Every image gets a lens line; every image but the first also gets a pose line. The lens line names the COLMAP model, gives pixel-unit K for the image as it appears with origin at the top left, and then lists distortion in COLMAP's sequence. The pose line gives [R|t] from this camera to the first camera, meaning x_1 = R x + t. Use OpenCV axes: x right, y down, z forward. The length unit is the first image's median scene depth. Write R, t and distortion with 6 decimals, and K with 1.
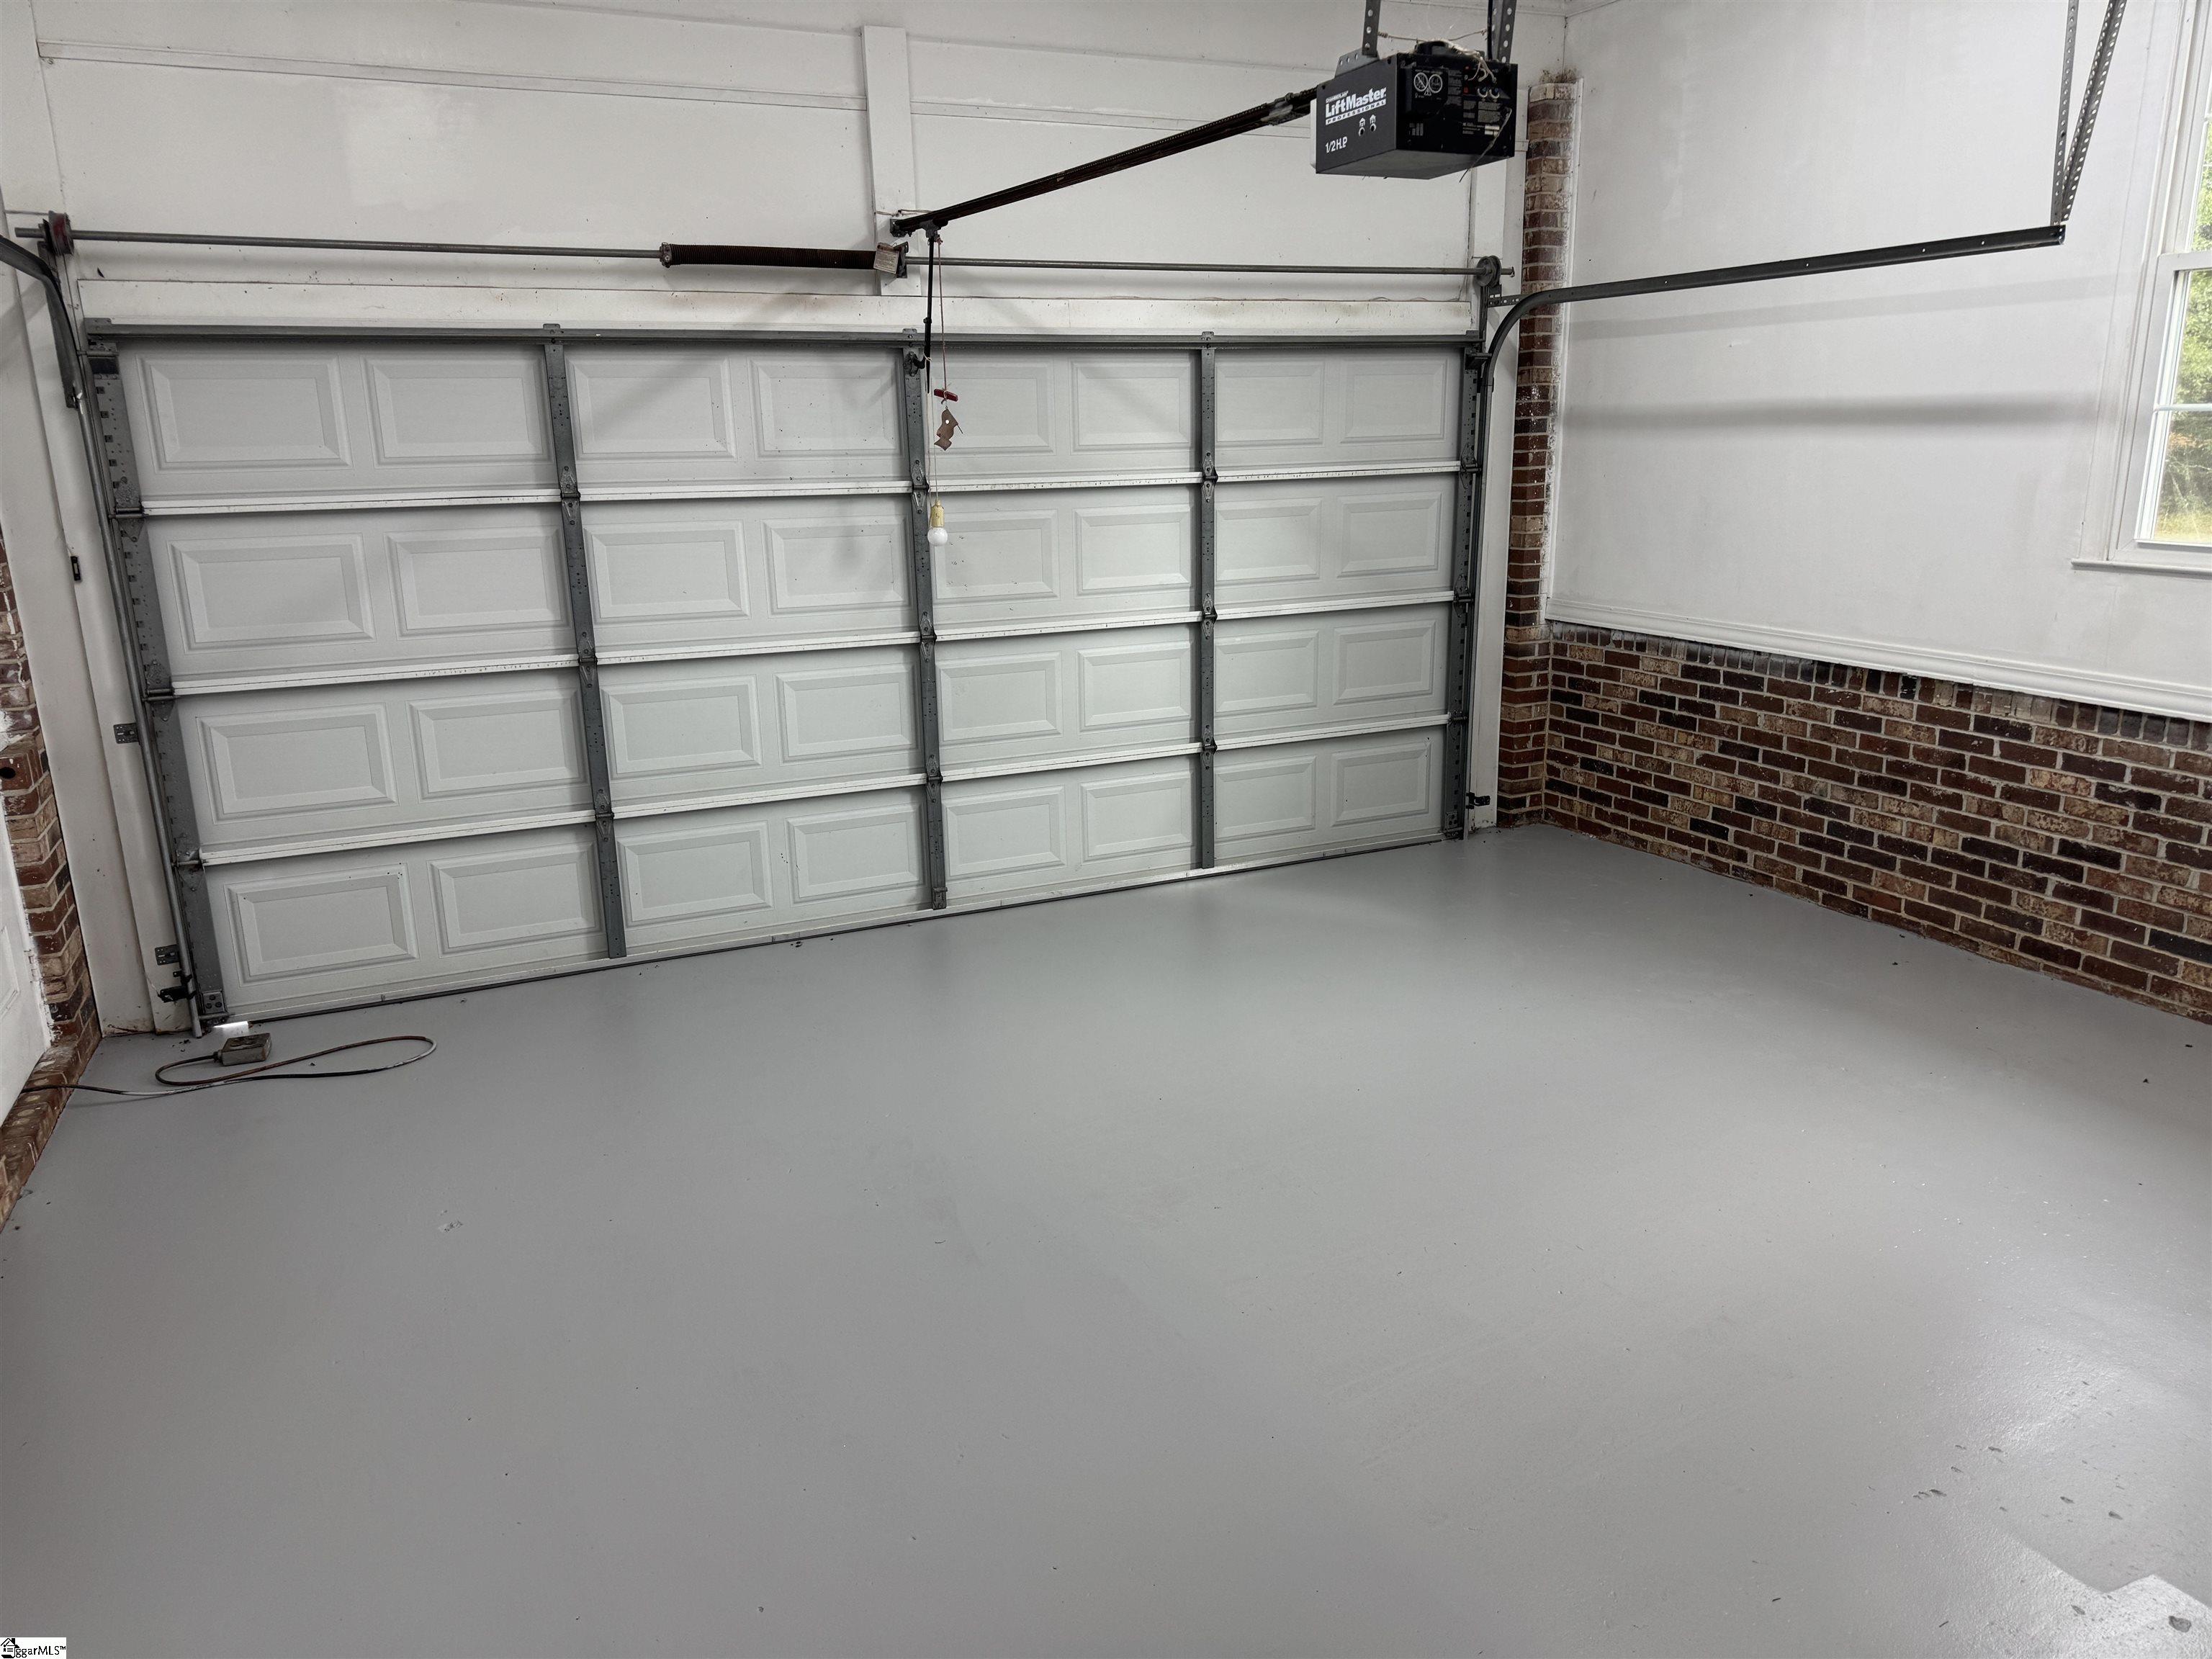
lens RADIAL K [[1563.5, 0, 1106.0], [0, 1563.5, 829.5], [0, 0, 1]] dist [0.077155, -0.096995]
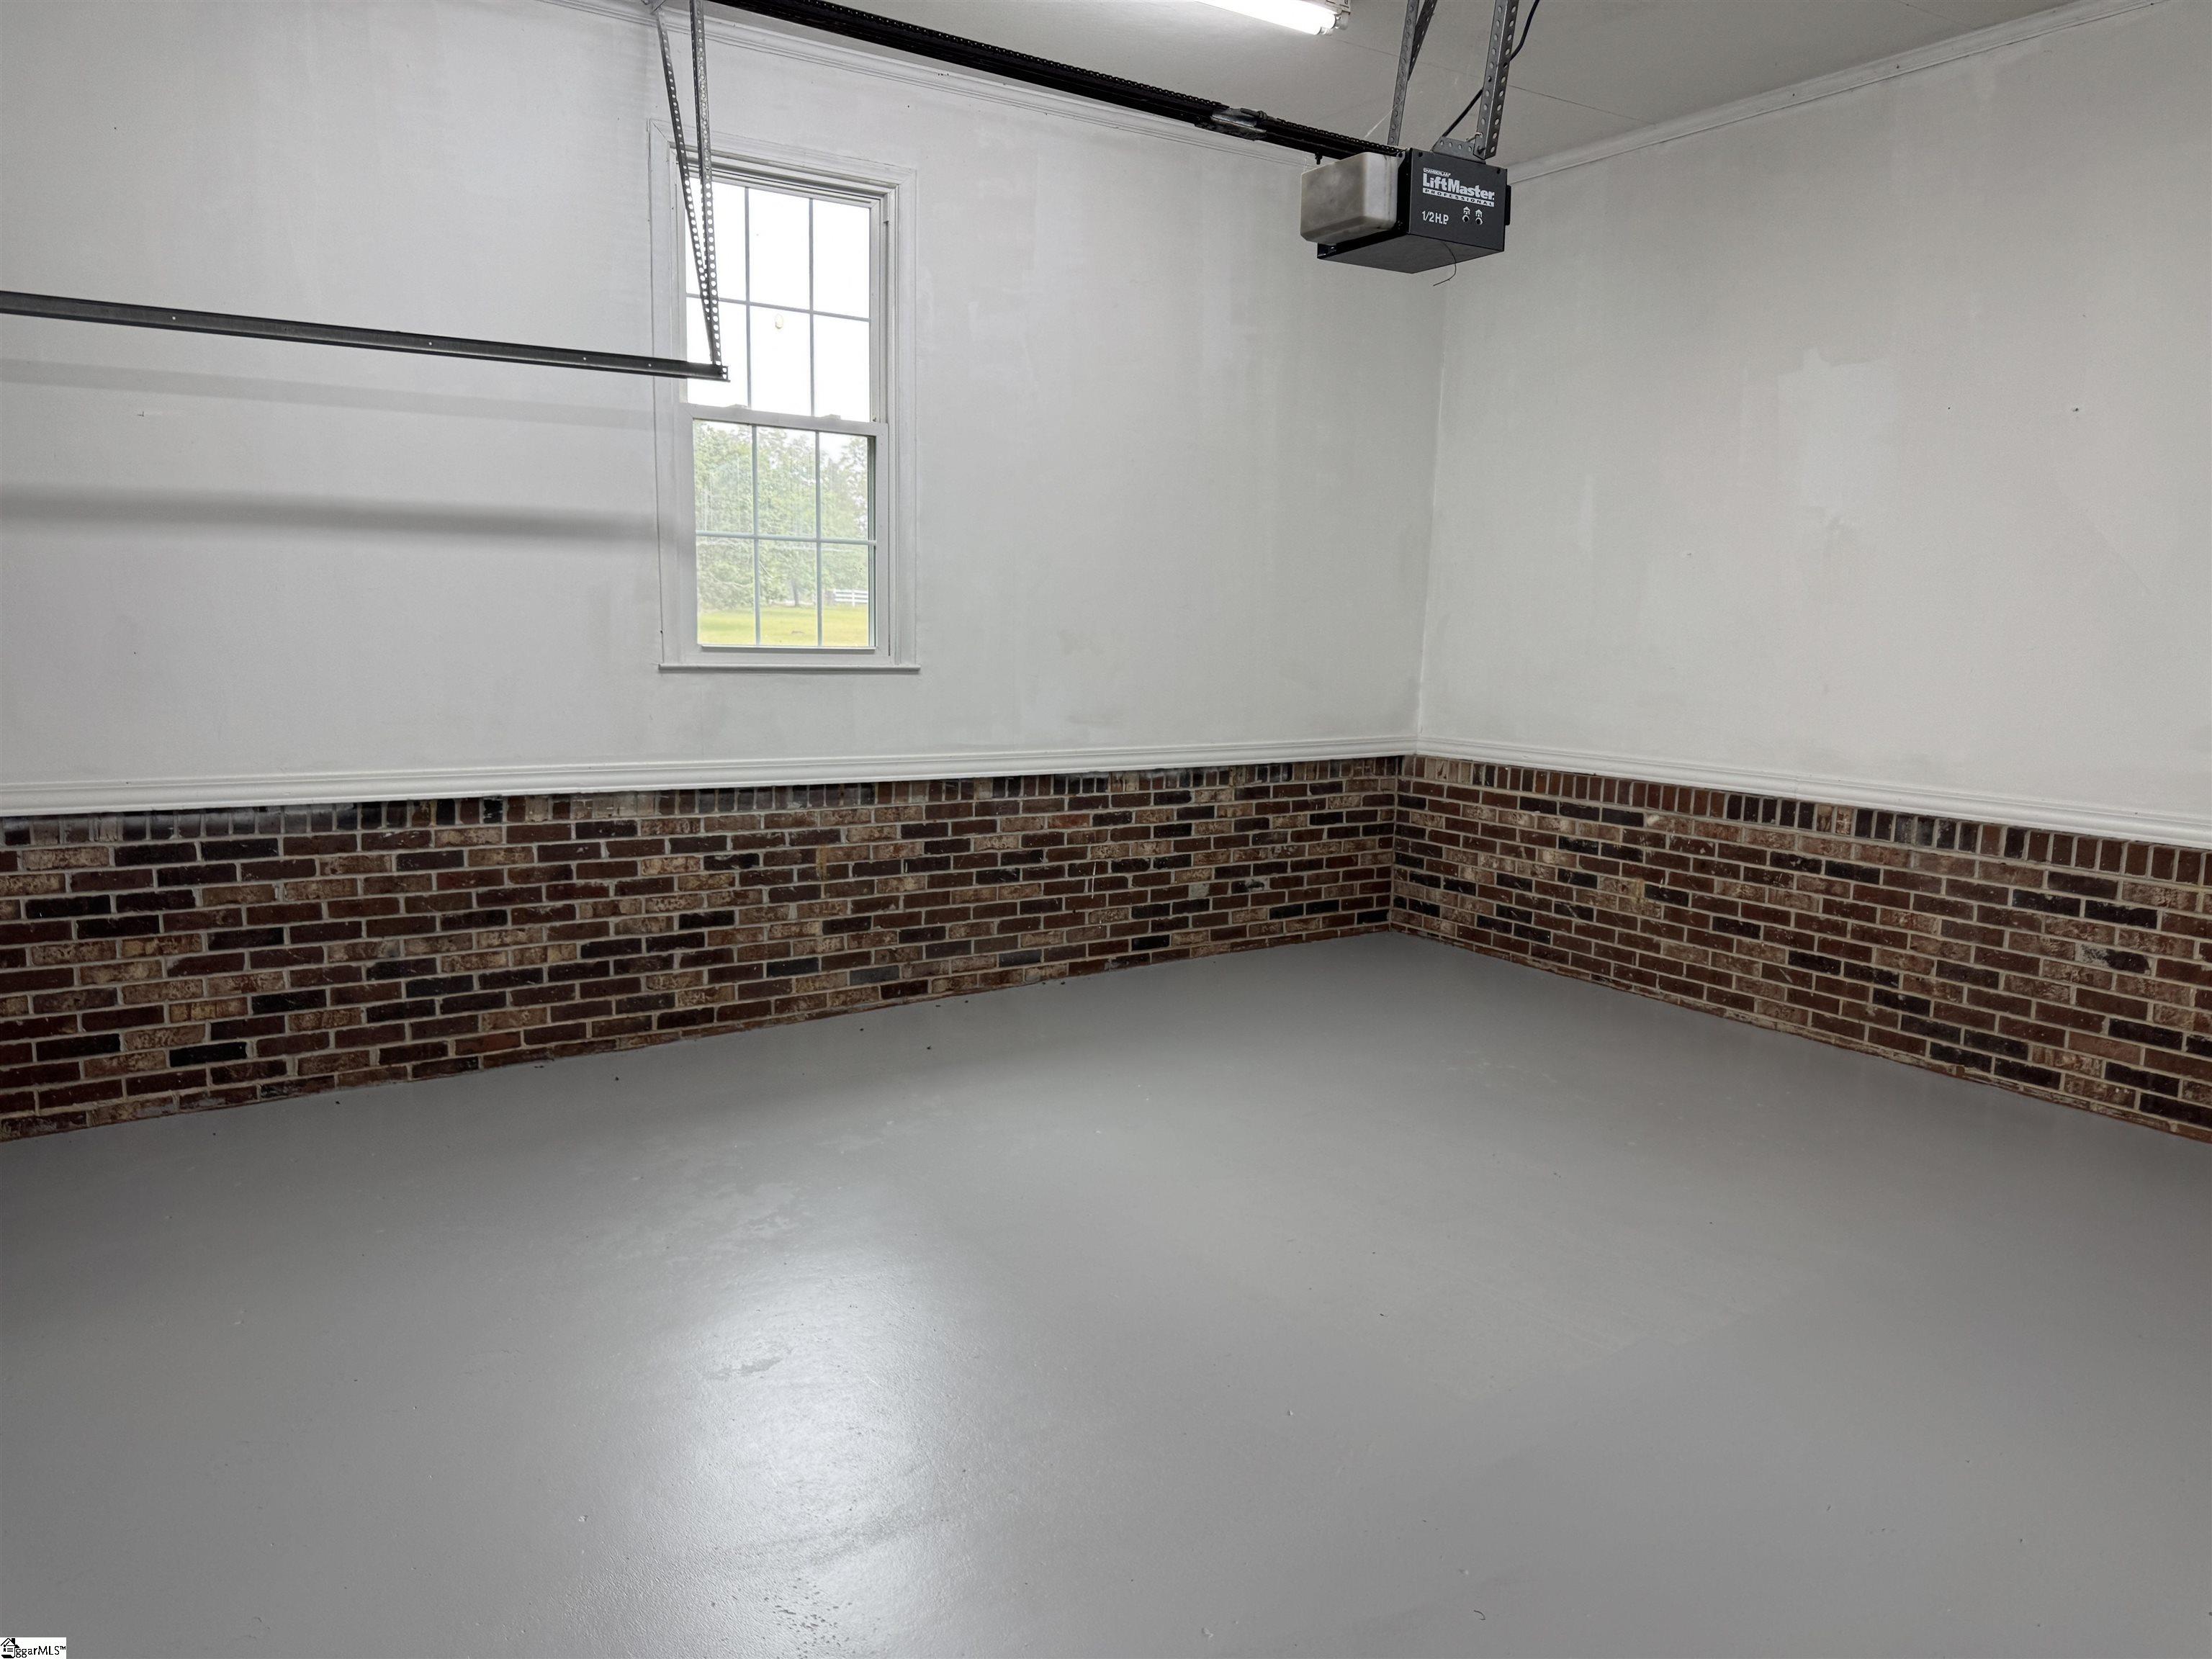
lens RADIAL K [[1563.5, 0, 1106.0], [0, 1563.5, 829.5], [0, 0, 1]] dist [0.077155, -0.096995]
pose [[-0.146595, -0.120868, 0.981785, -0.471194], [0.233155, 0.960322, 0.153039, -0.138319], [-0.961327, 0.251342, -0.112598, 0.761392]]
